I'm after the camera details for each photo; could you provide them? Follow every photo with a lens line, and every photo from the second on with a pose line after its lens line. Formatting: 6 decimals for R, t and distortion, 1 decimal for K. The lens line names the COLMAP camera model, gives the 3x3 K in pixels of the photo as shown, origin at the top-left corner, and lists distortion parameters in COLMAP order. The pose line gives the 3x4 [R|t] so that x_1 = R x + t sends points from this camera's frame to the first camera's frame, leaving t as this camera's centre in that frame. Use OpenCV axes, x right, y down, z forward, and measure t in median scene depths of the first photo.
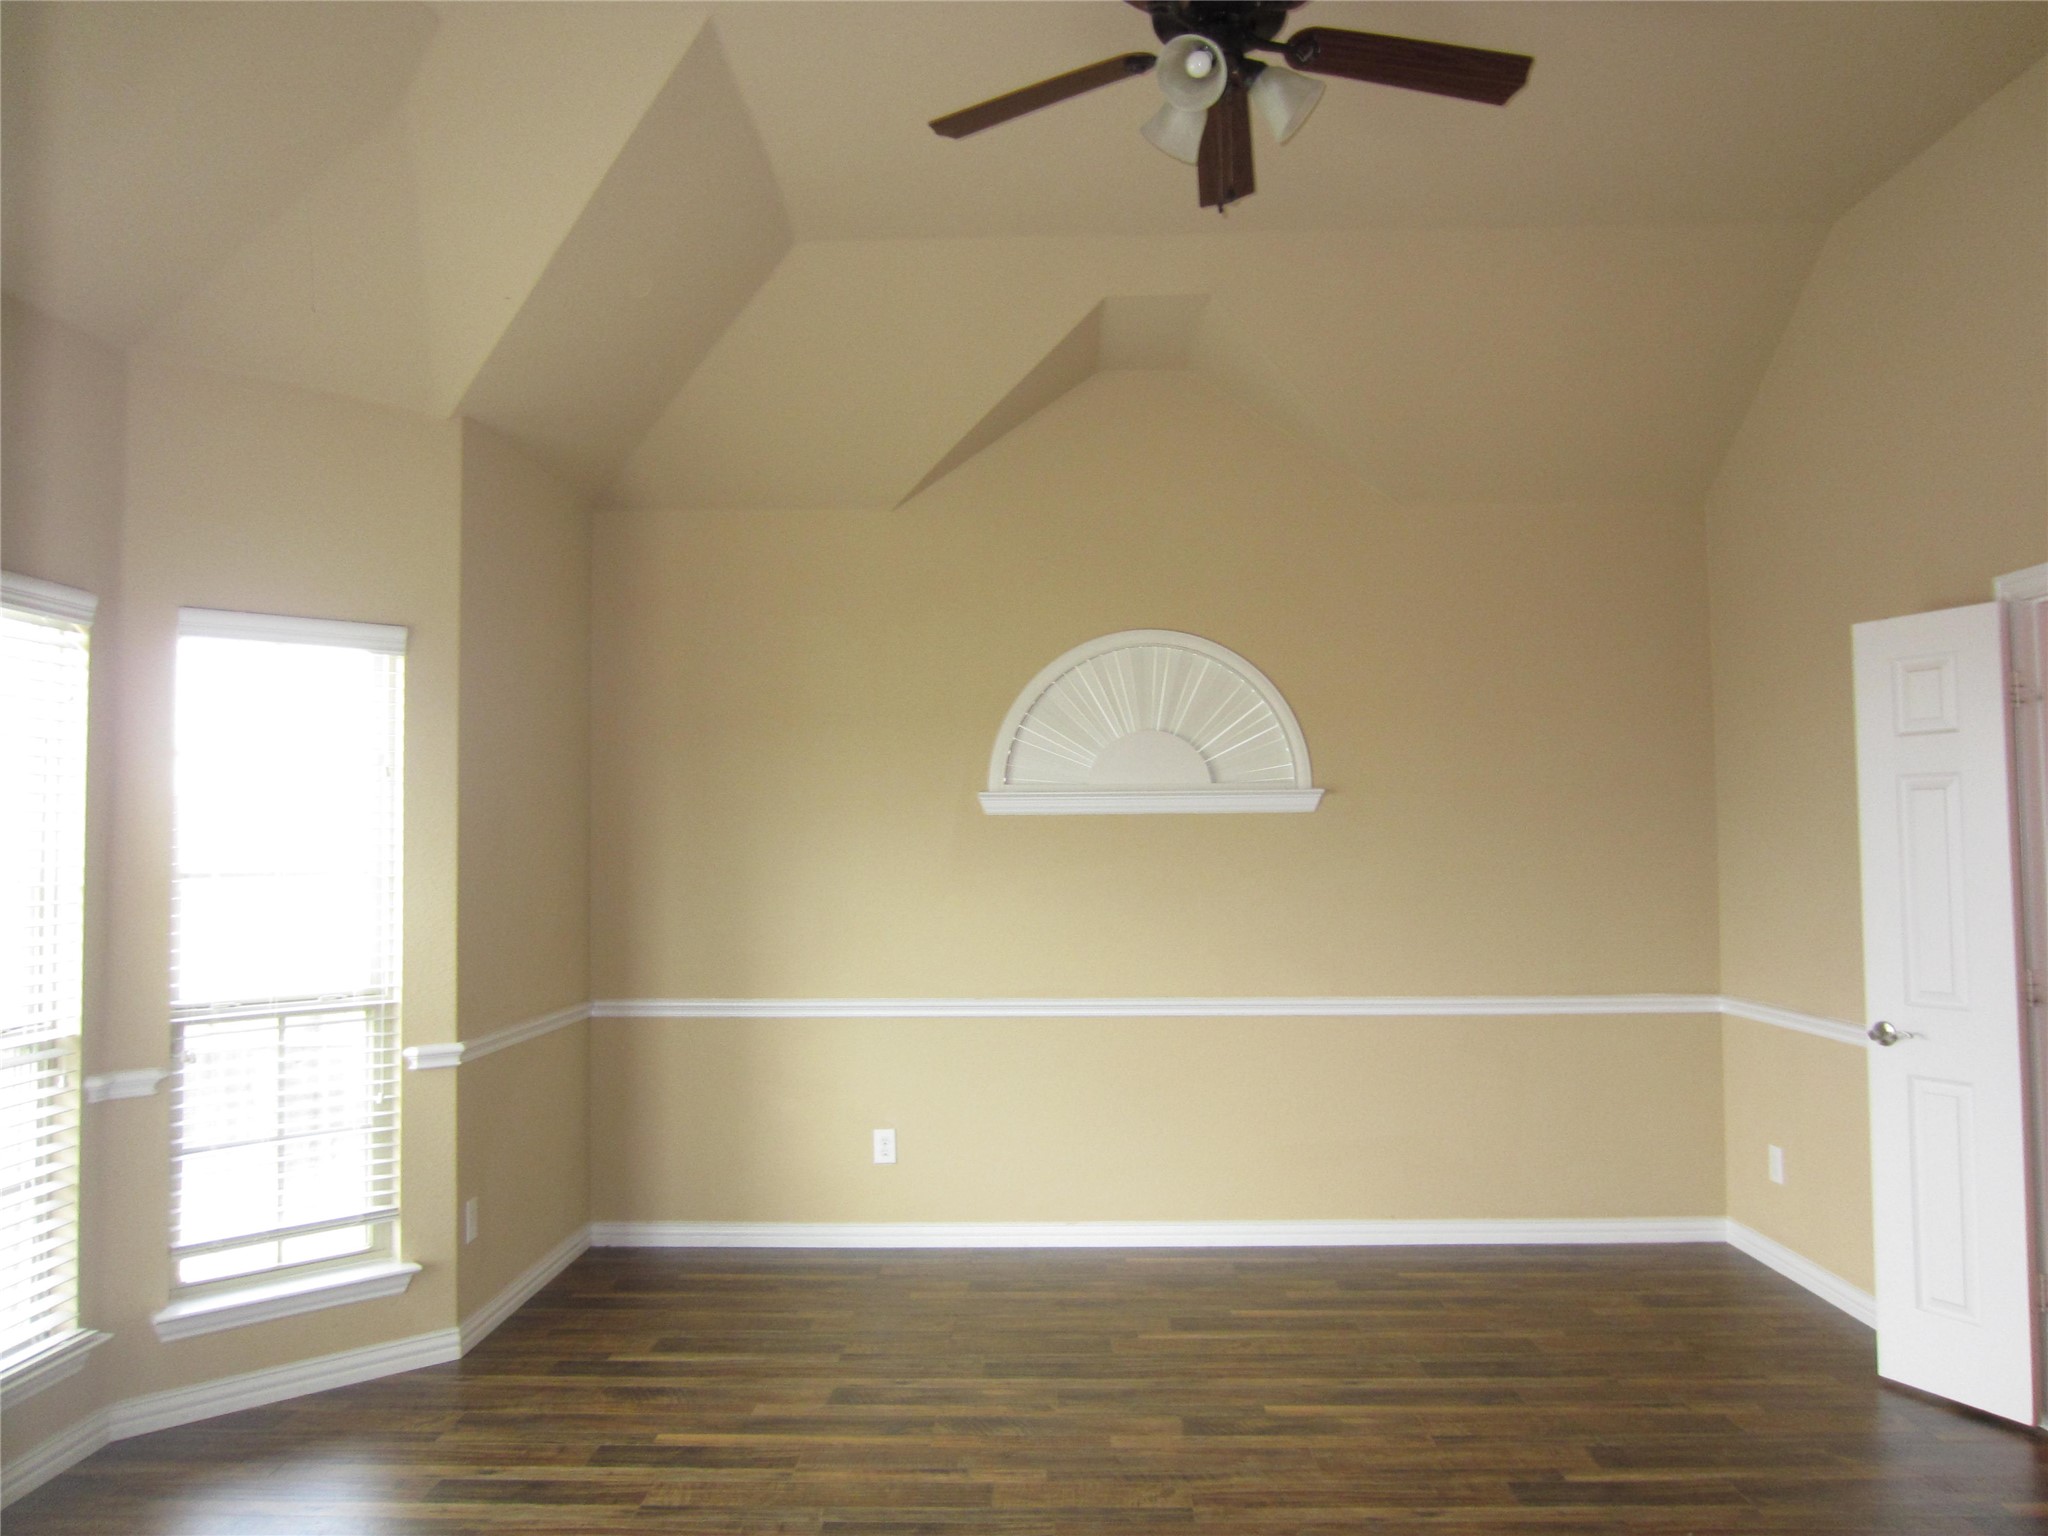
lens RADIAL K [[1463.2, 0, 1033.0], [0, 1463.2, 770.9], [0, 0, 1]] dist [-0.026240, 0.011830]
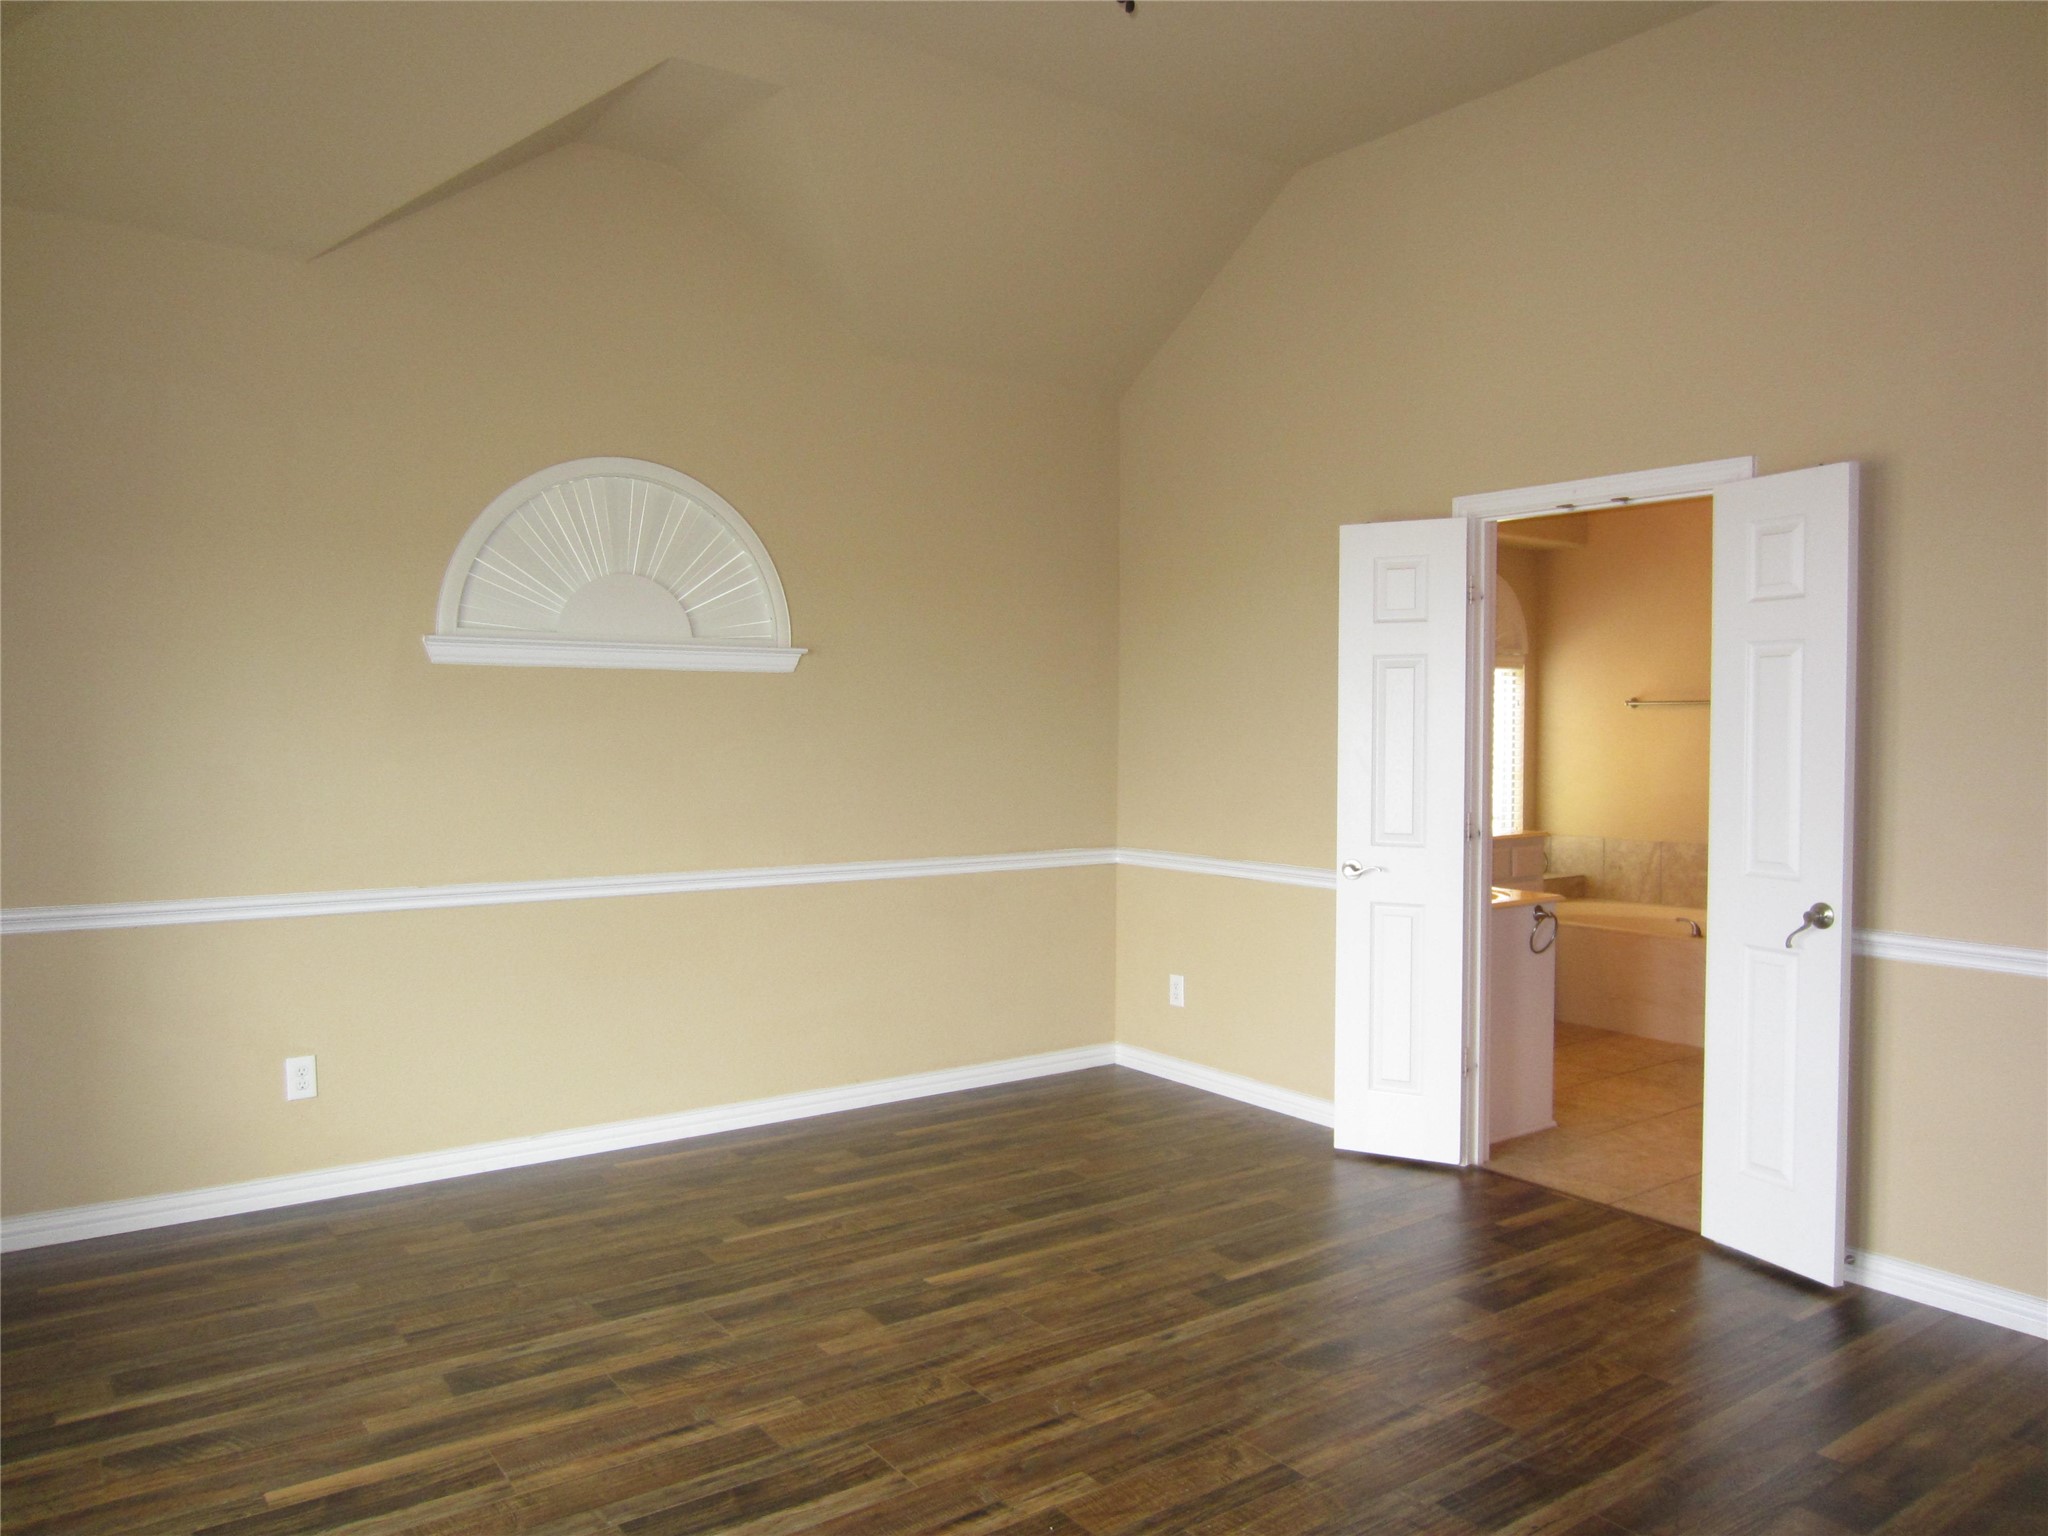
lens RADIAL K [[1463.2, 0, 1033.0], [0, 1463.2, 770.9], [0, 0, 1]] dist [-0.026240, 0.011830]
pose [[0.794794, -0.008120, 0.606825, -0.337940], [-0.043027, 0.996640, 0.069691, 0.024283], [-0.605352, -0.081499, 0.791775, 0.192245]]
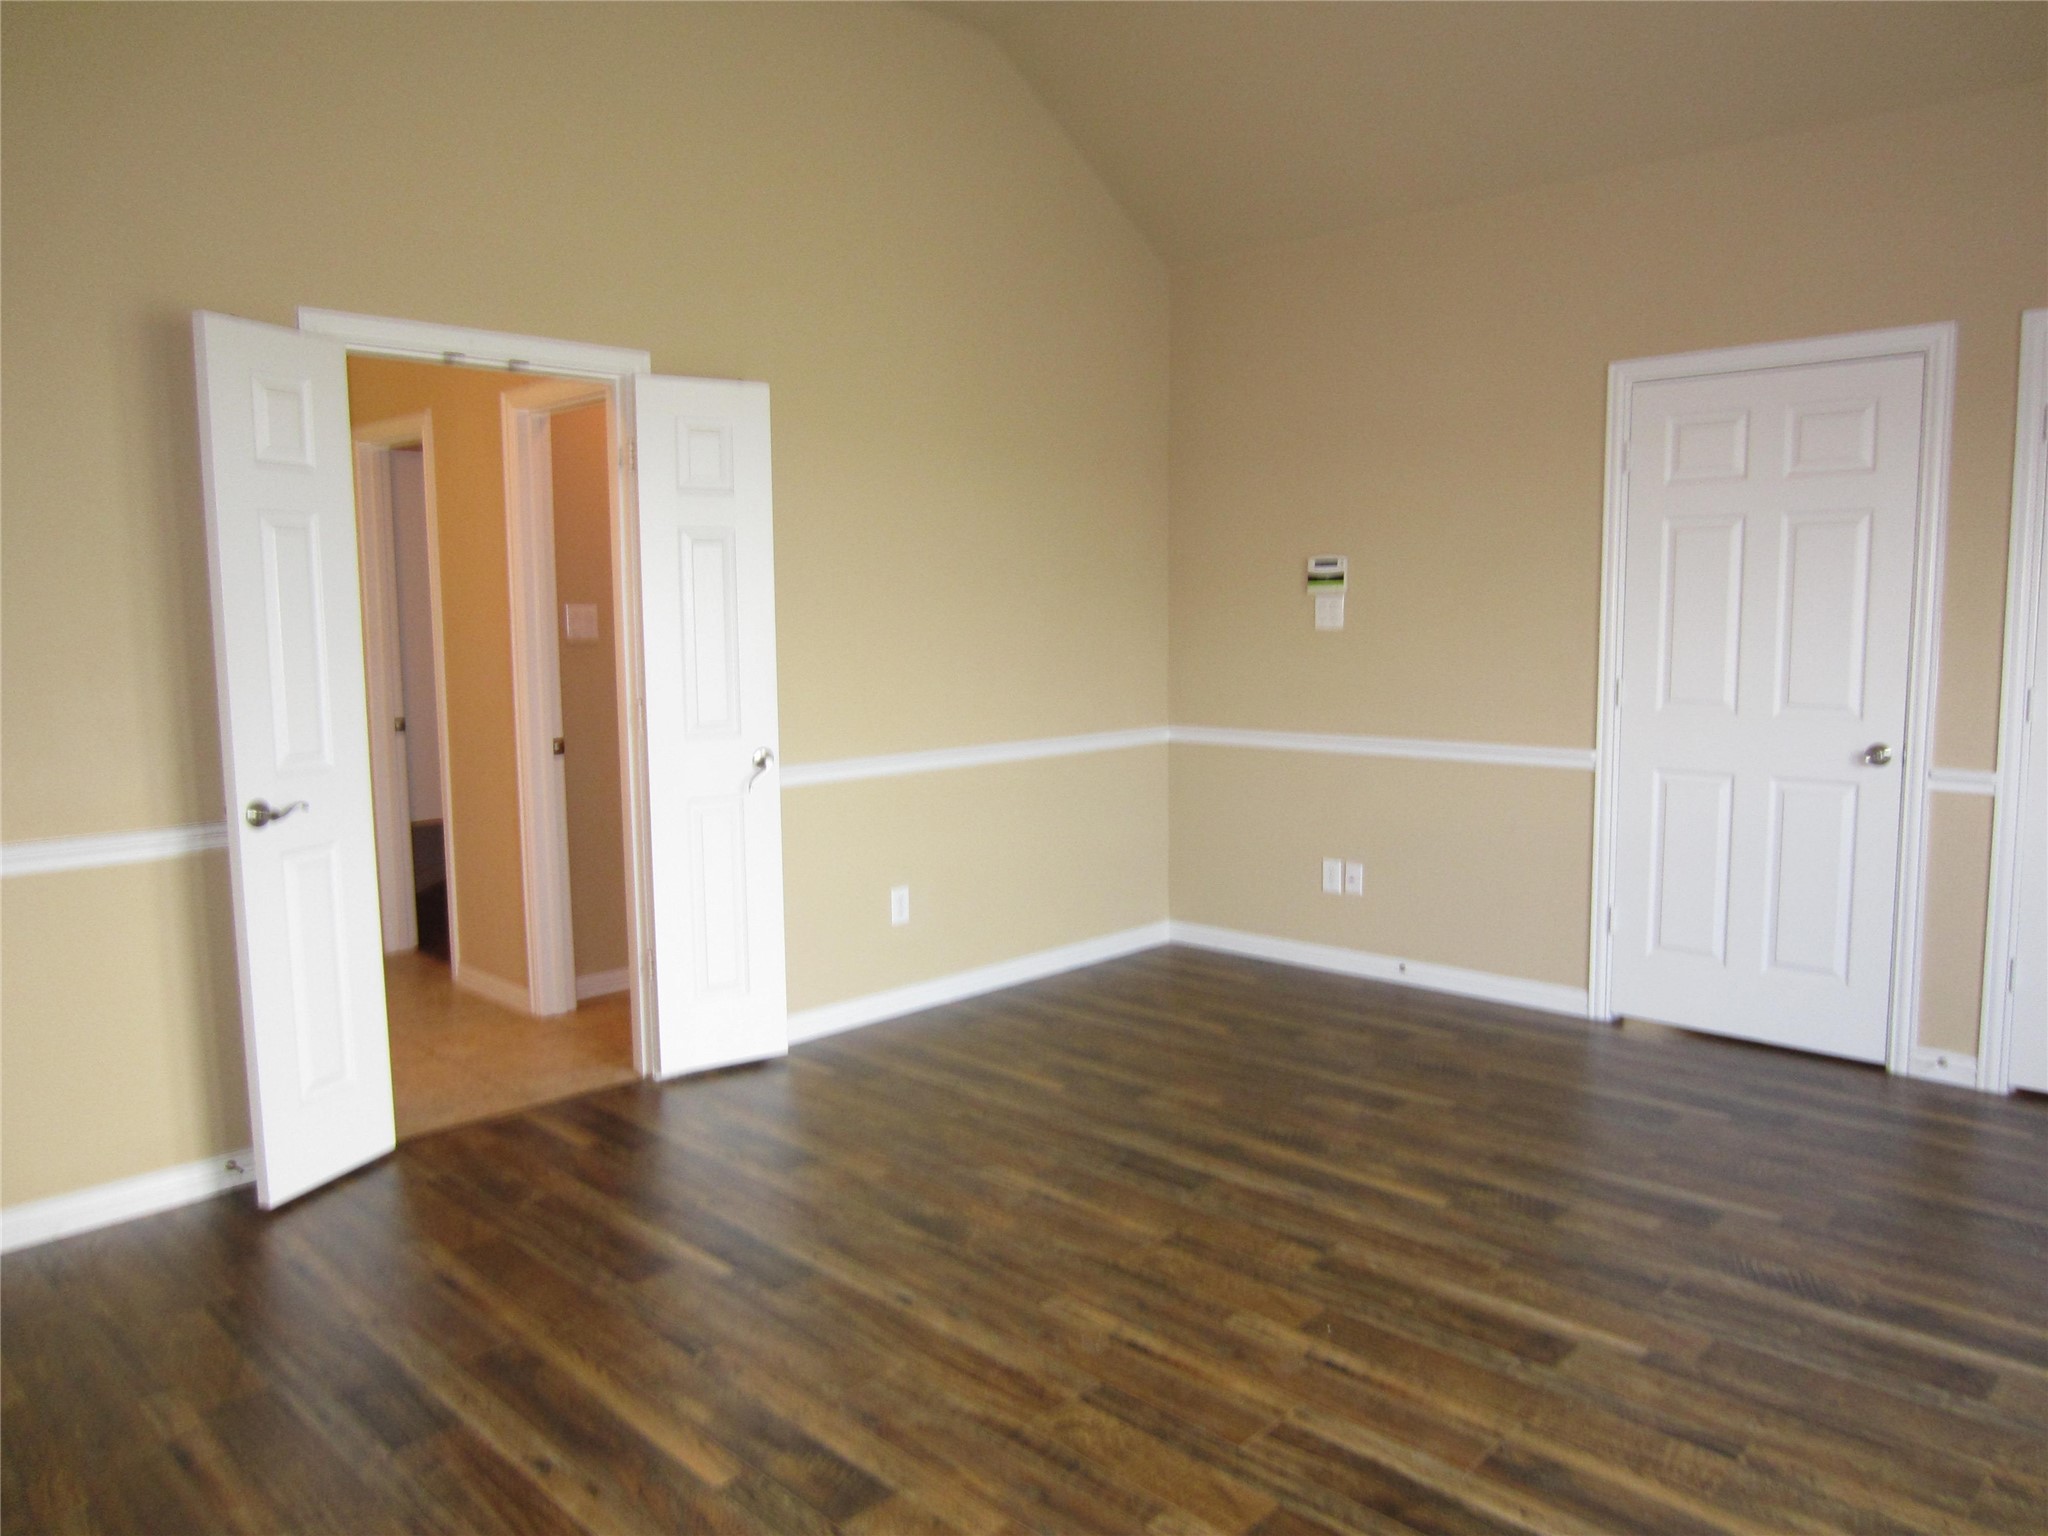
lens RADIAL K [[1463.2, 0, 1033.0], [0, 1463.2, 770.9], [0, 0, 1]] dist [-0.026240, 0.011830]
pose [[-0.728550, -0.063154, 0.682076, -0.308933], [-0.019670, 0.997259, 0.071328, 0.079352], [-0.684711, 0.038549, -0.727795, 1.222995]]
